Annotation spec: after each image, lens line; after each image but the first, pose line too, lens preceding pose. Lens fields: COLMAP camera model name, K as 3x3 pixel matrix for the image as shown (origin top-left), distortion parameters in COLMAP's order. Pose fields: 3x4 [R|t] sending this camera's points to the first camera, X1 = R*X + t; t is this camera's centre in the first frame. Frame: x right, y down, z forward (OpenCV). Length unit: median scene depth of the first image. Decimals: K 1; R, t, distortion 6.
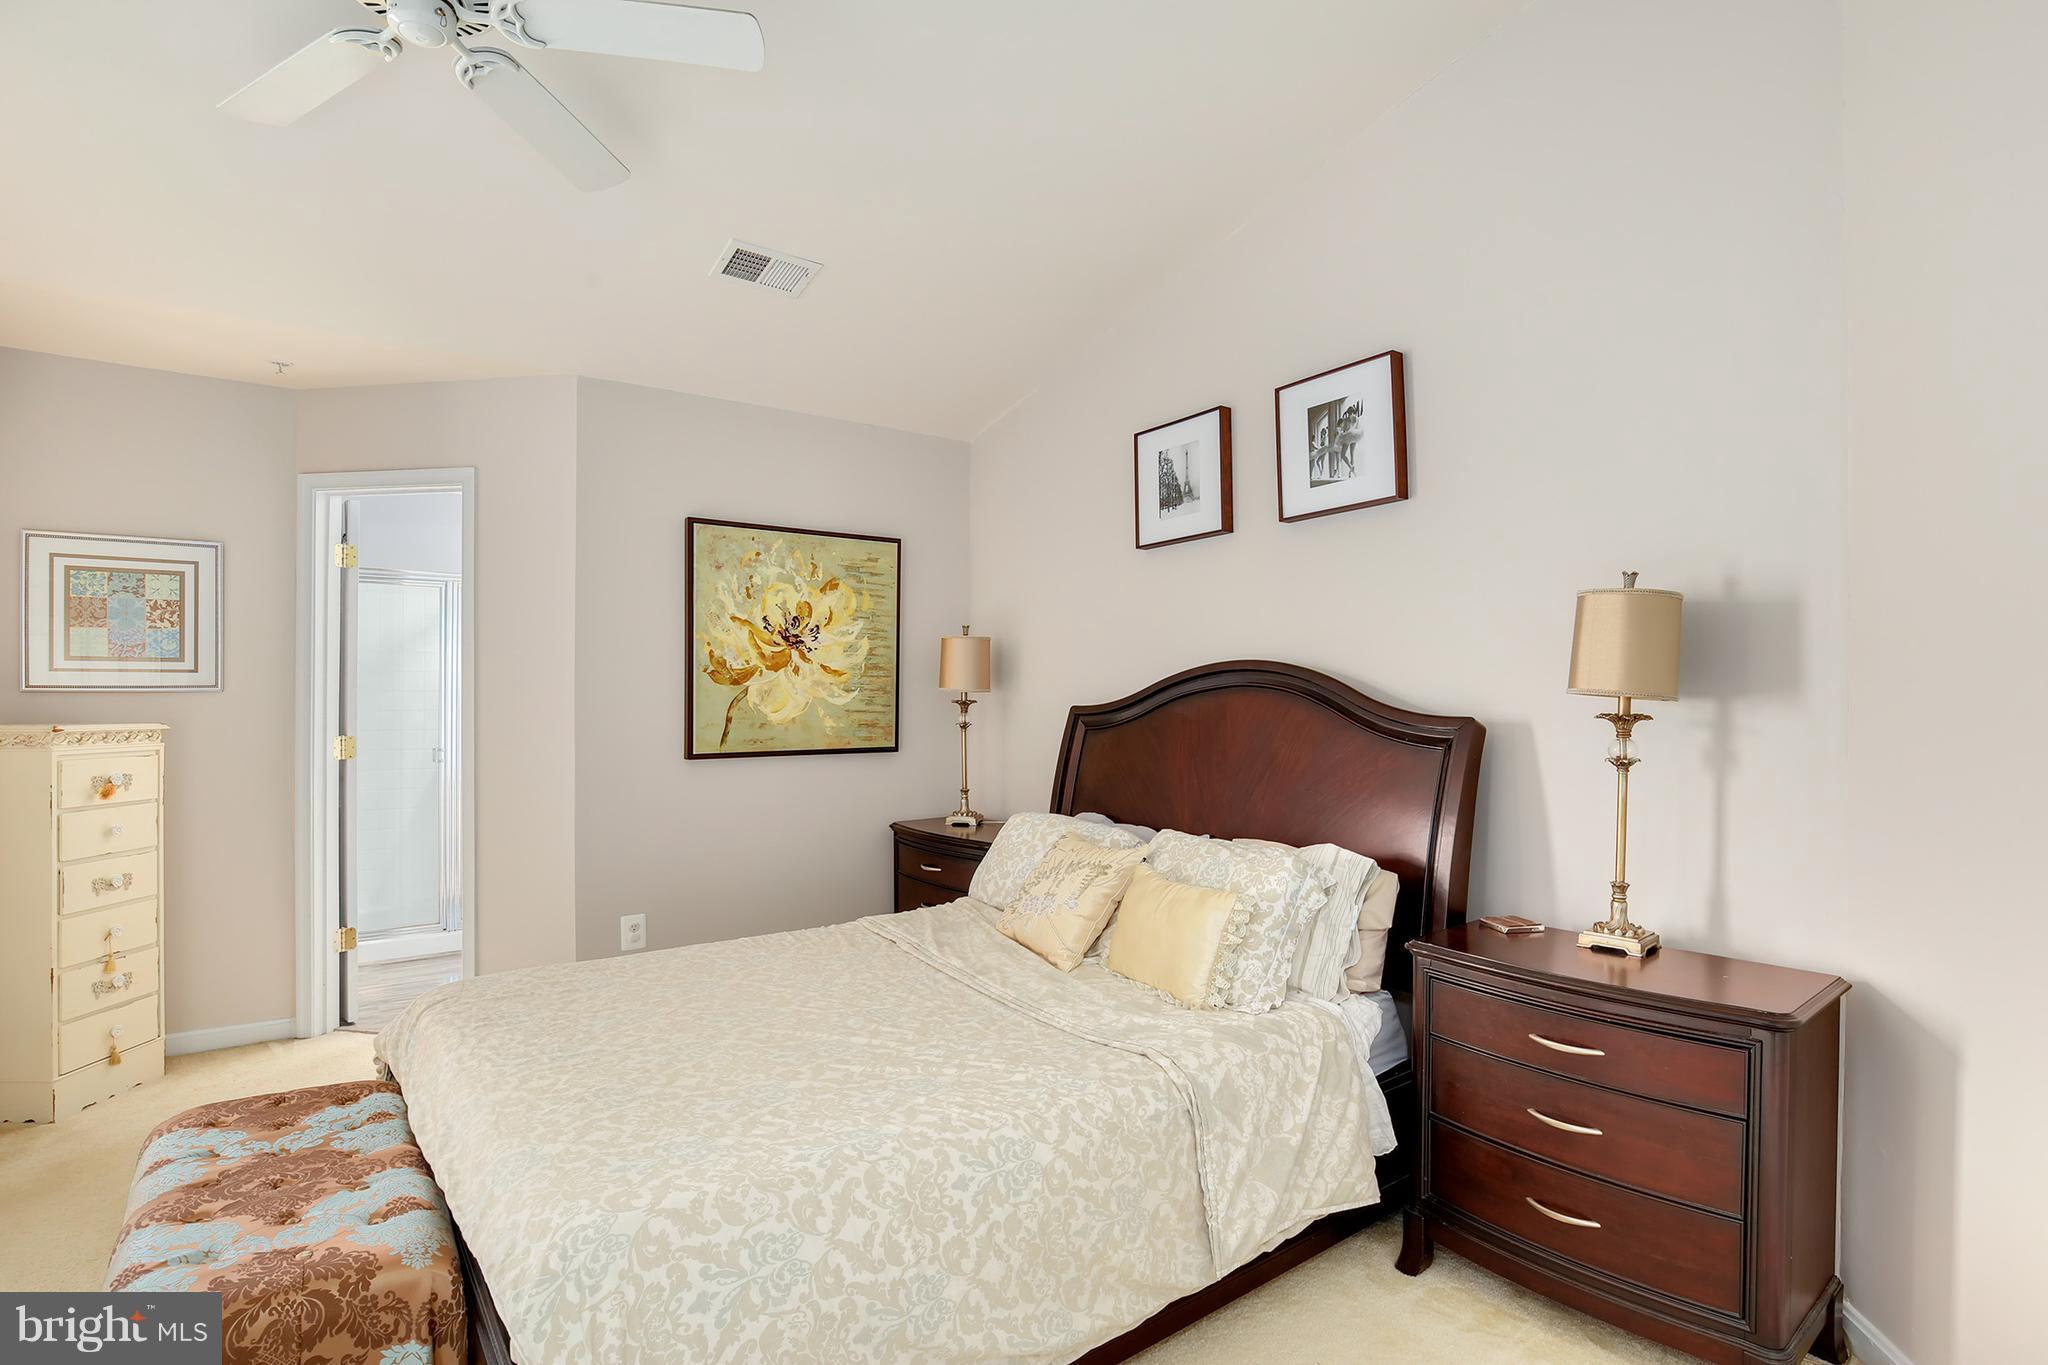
lens RADIAL K [[1024.0, 0, 1031.7], [0, 1024.0, 688.1], [0, 0, 1]] dist [-0.019720, 0.000709]
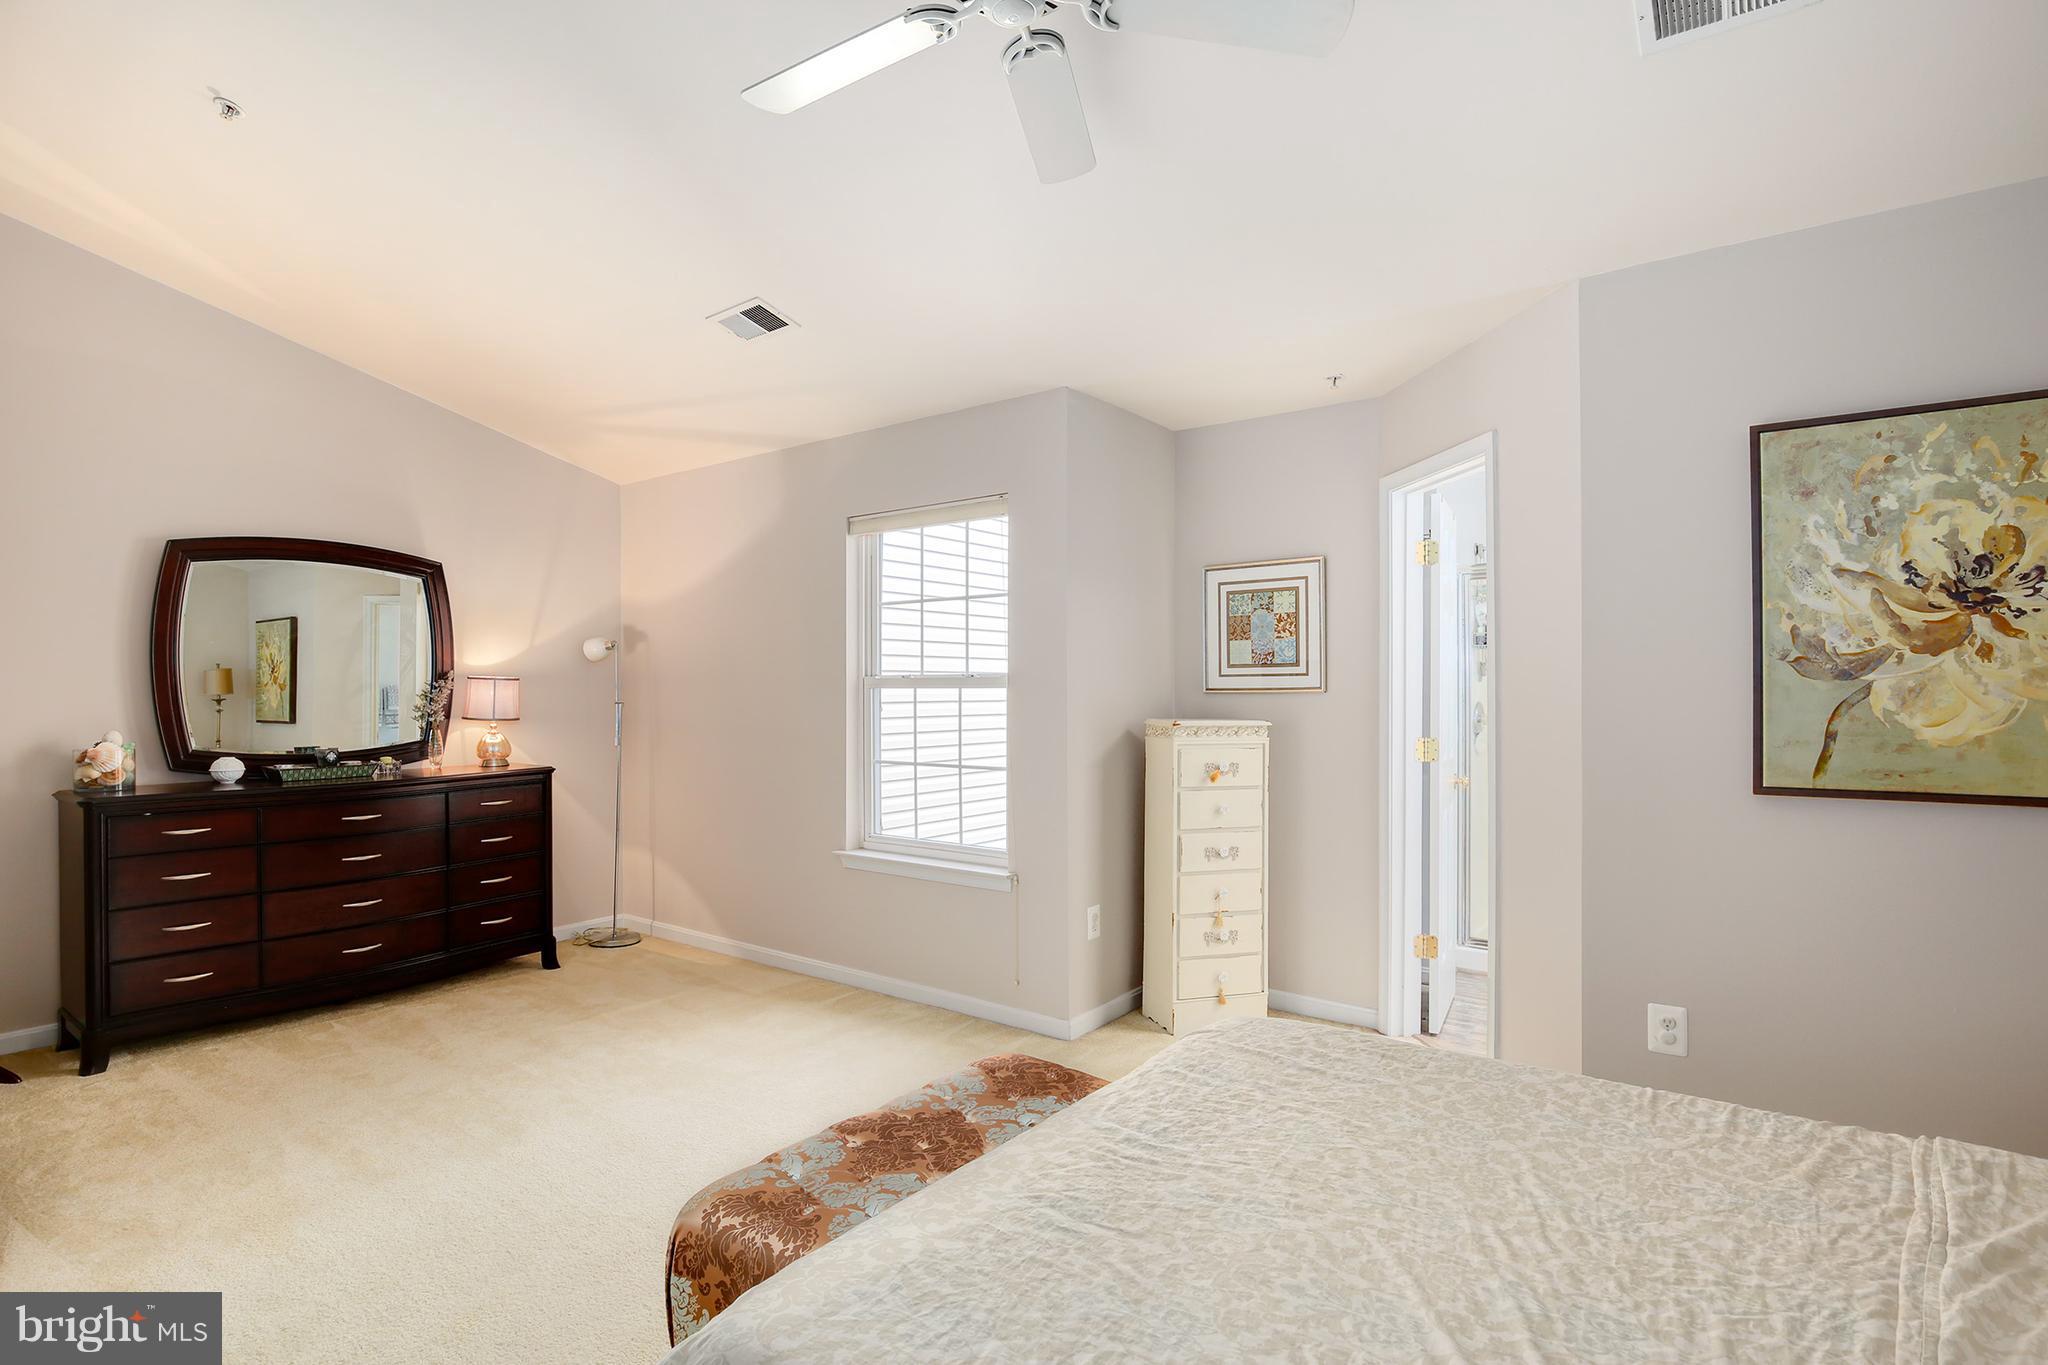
lens RADIAL K [[1024.0, 0, 1027.6], [0, 1024.0, 689.9], [0, 0, 1]] dist [-0.019720, 0.000709]
pose [[0.274622, -0.004417, -0.961542, 0.164895], [0.009505, 0.999953, -0.001879, -0.000529], [0.961505, -0.008623, 0.274652, 0.371698]]
